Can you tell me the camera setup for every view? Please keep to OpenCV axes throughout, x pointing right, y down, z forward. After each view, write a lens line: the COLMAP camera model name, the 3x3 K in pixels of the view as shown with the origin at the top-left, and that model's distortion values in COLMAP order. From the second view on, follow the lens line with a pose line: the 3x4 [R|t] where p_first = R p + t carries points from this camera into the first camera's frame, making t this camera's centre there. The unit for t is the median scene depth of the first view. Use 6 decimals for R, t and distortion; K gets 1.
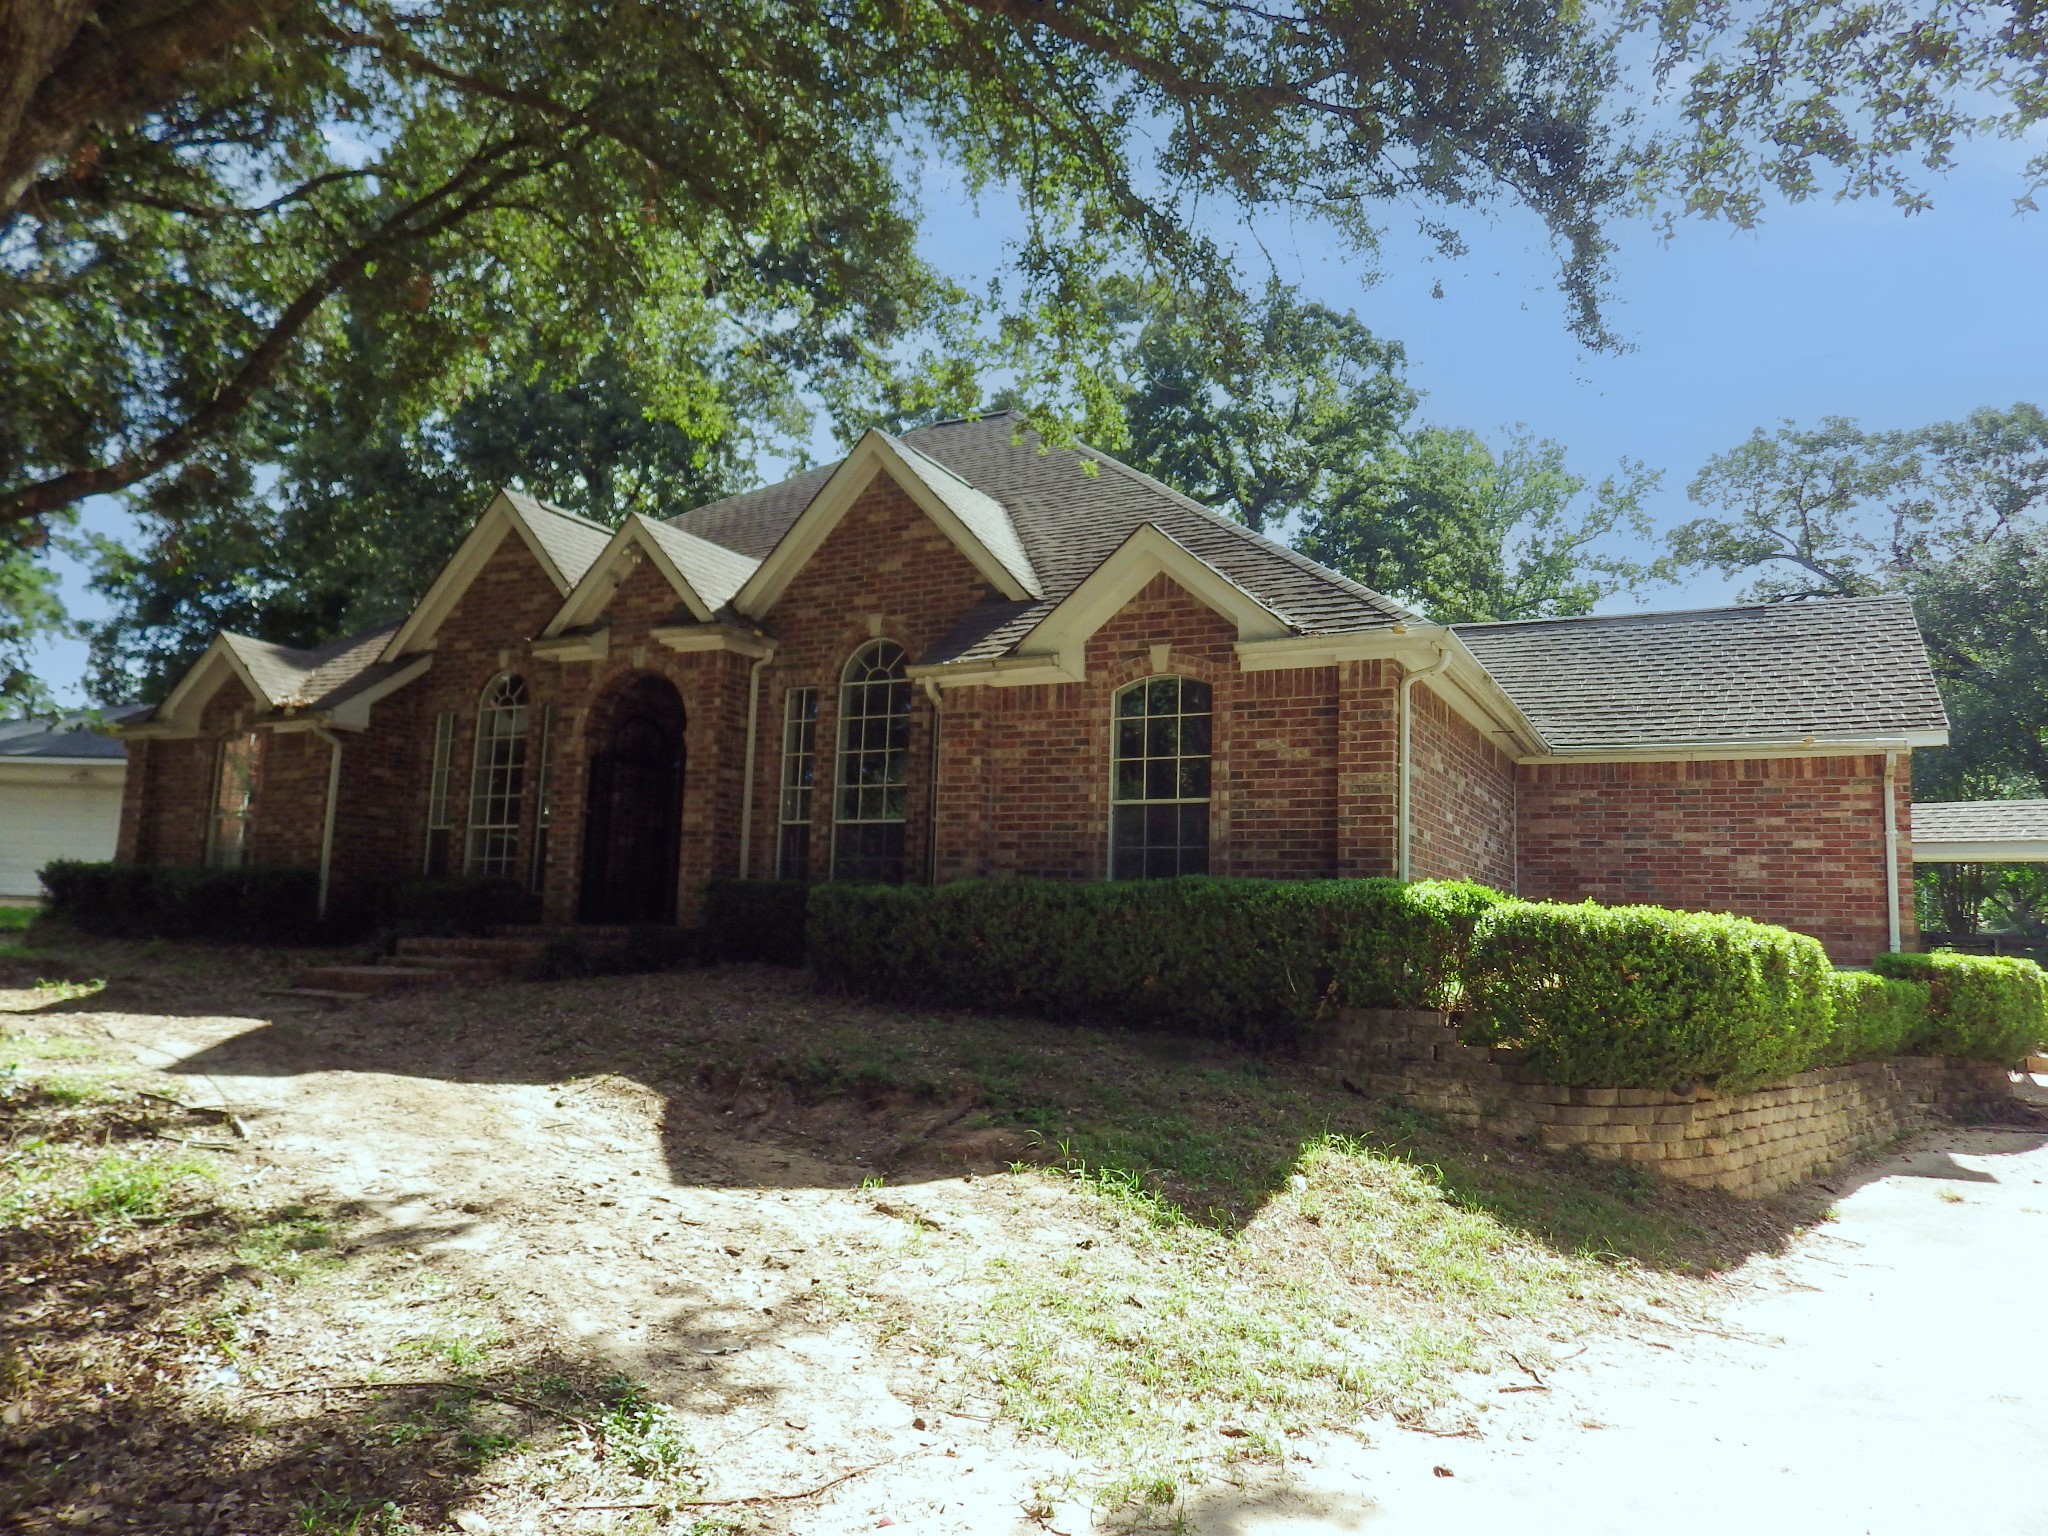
lens RADIAL K [[1363.9, 0, 1026.2], [0, 1363.9, 771.6], [0, 0, 1]] dist [0.007000, -0.006905]
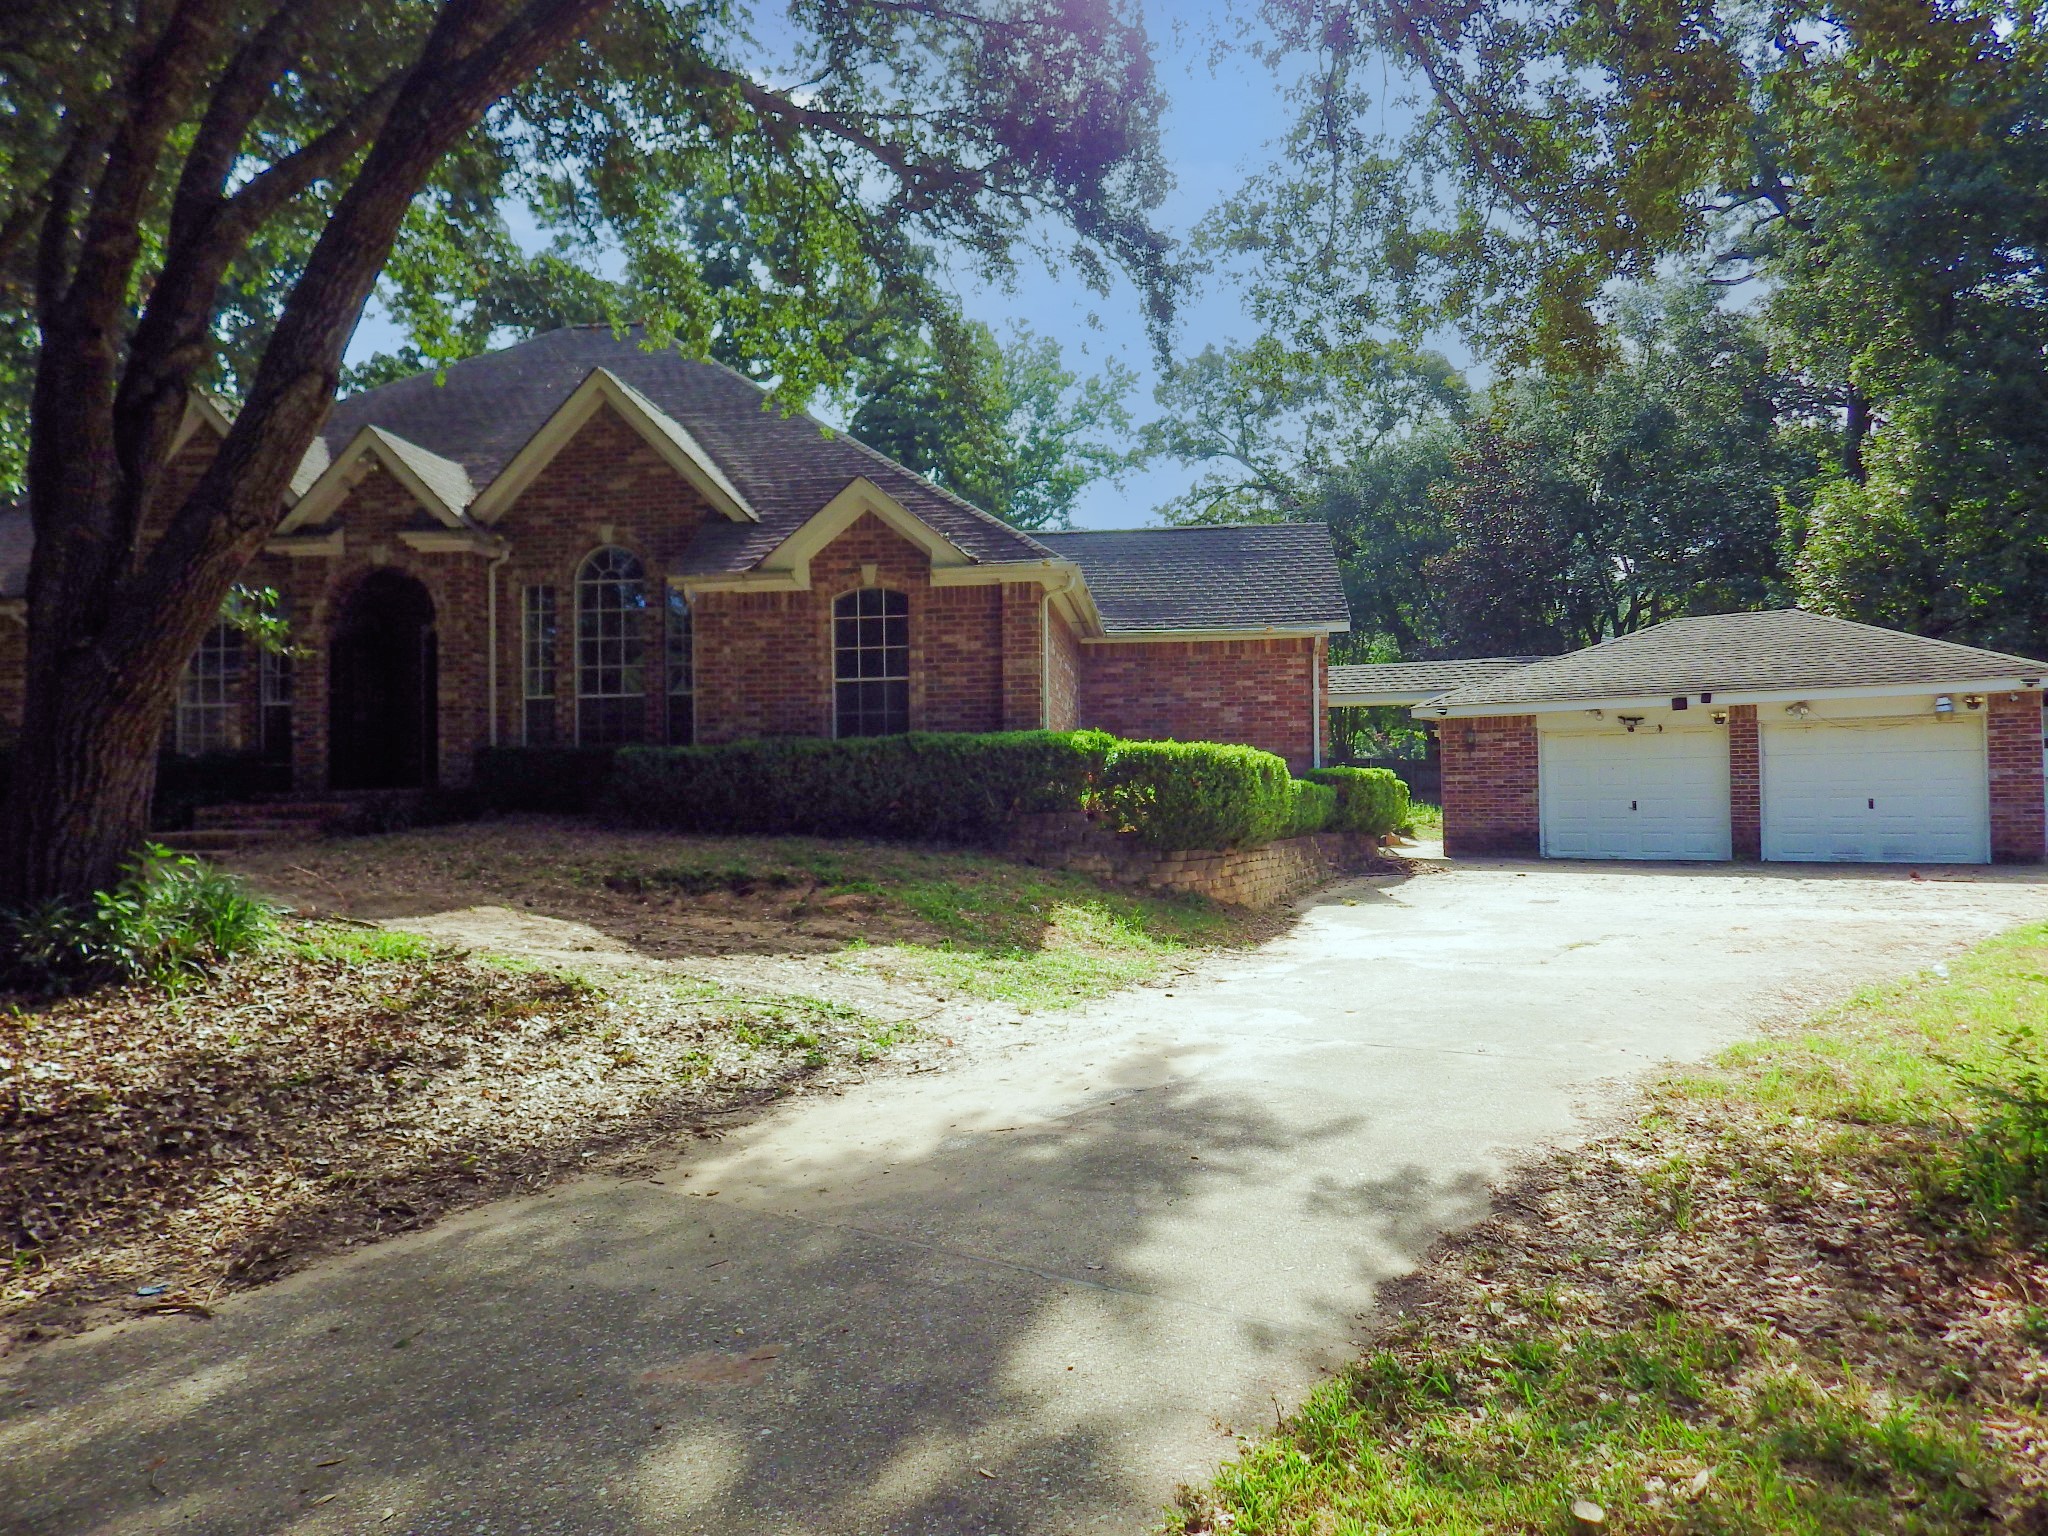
lens RADIAL K [[1363.9, 0, 1032.1], [0, 1363.9, 770.8], [0, 0, 1]] dist [0.007000, -0.006905]
pose [[0.929502, -0.040112, 0.366628, -0.212710], [0.001058, 0.994354, 0.106108, -0.026380], [-0.368814, -0.098240, 0.924297, -0.283478]]
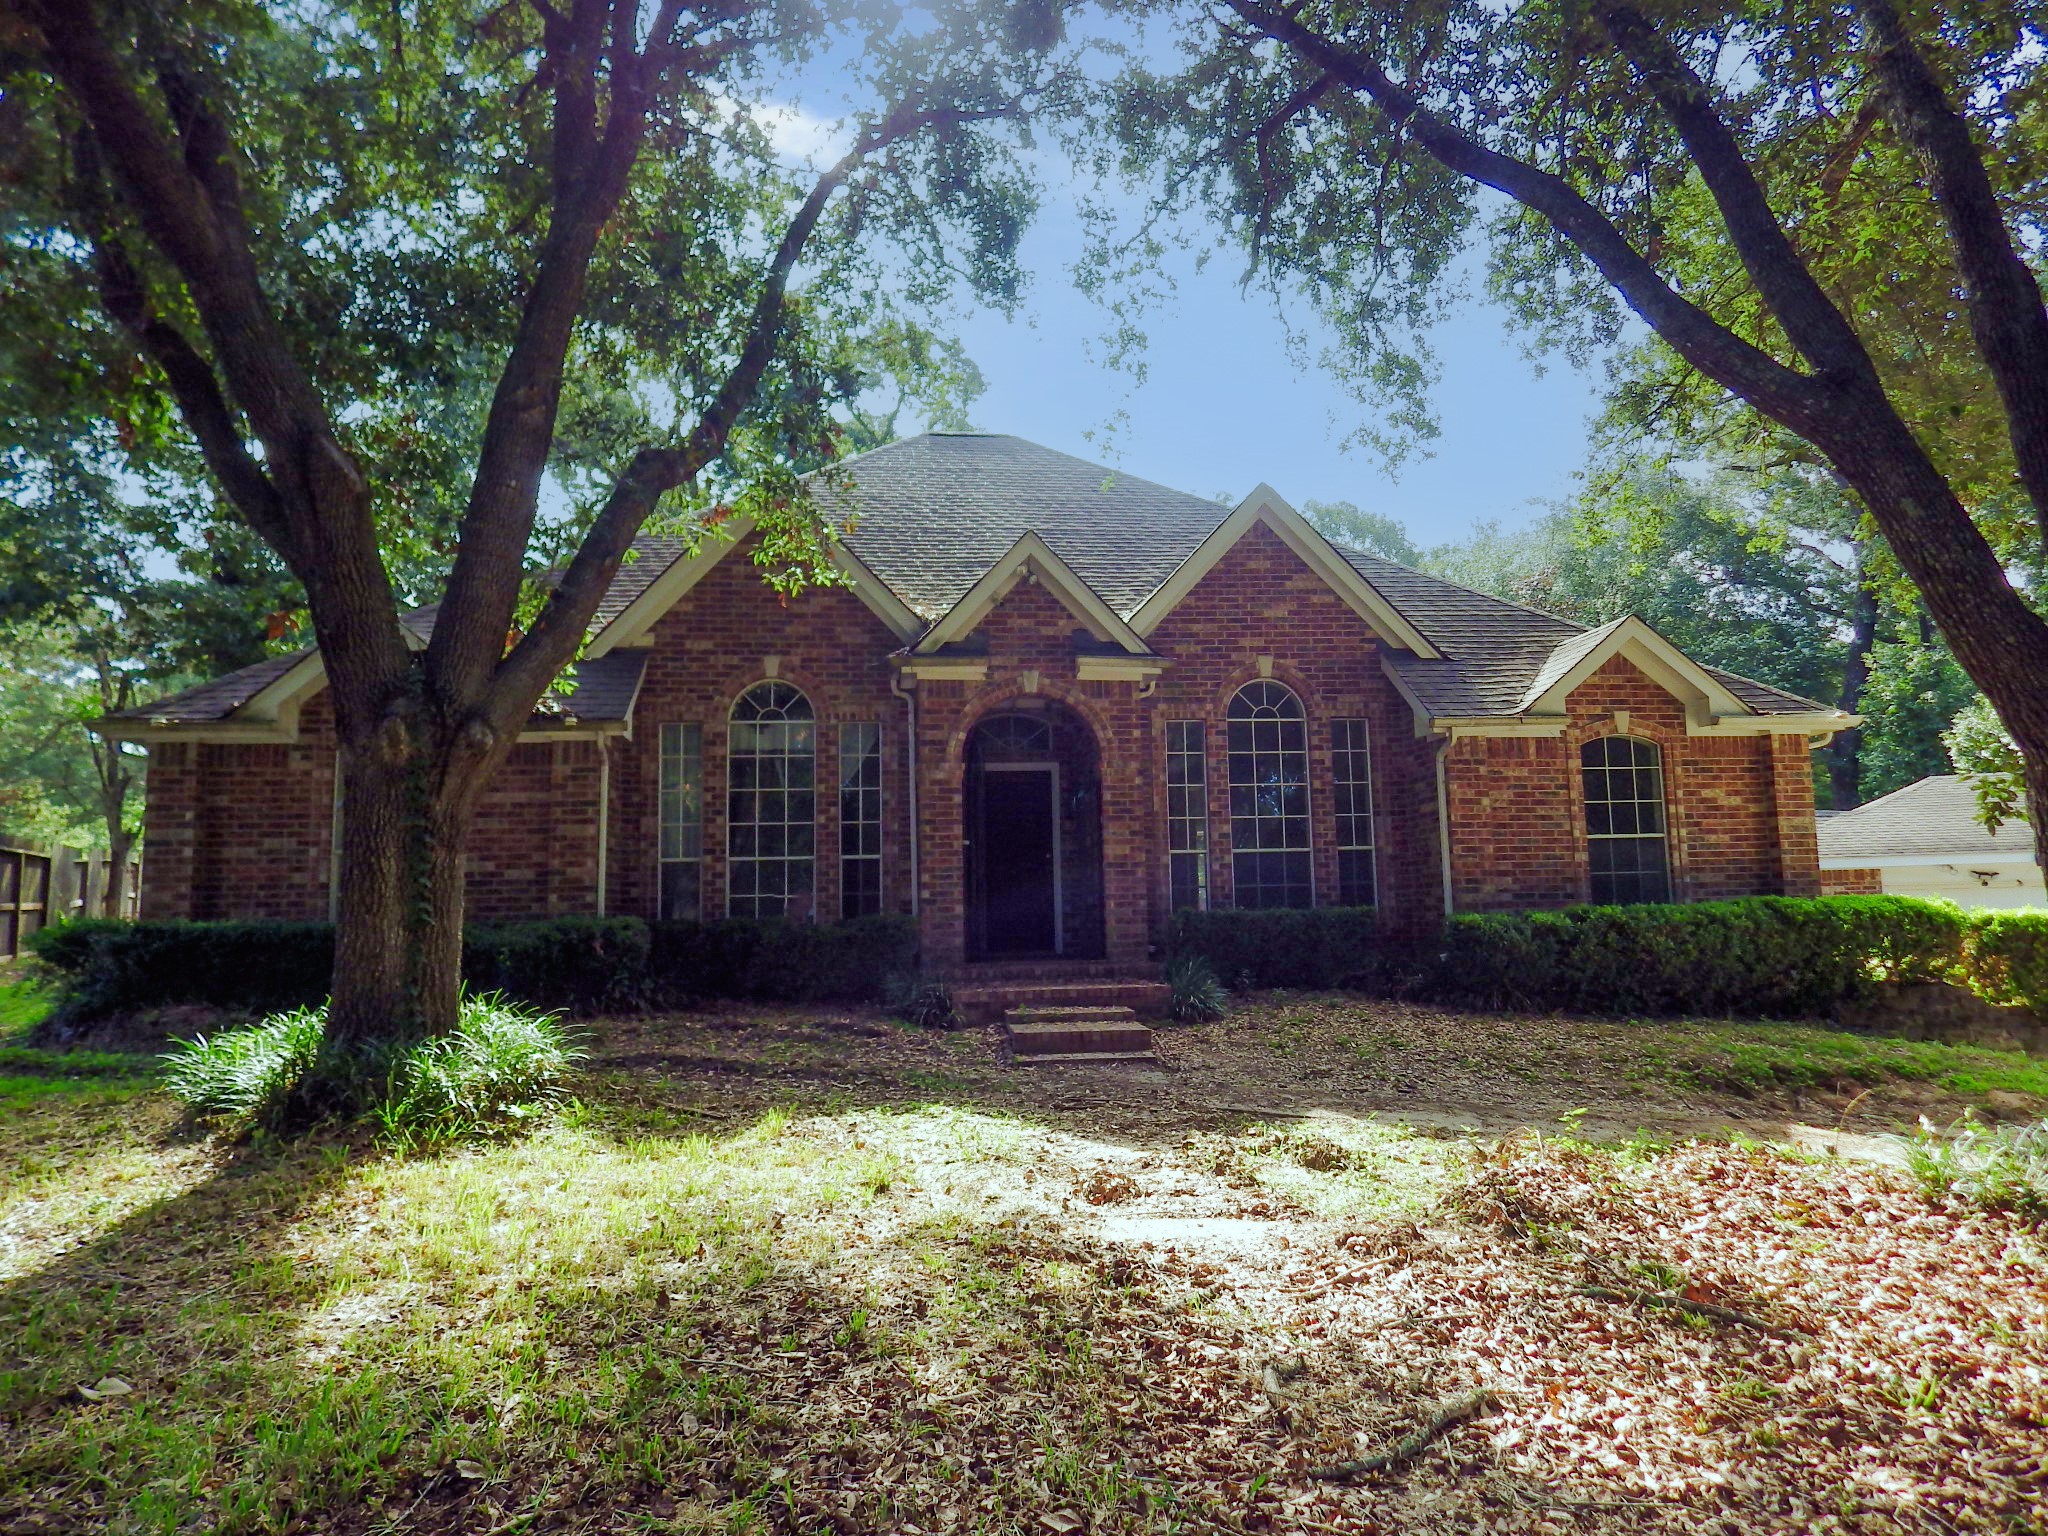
lens RADIAL K [[1363.9, 0, 1029.0], [0, 1363.9, 766.7], [0, 0, 1]] dist [0.007000, -0.006905]
pose [[0.827100, 0.014869, 0.561858, -0.862627], [-0.019519, 0.999807, 0.002275, -0.027641], [-0.561716, -0.012849, 0.827230, 0.219665]]
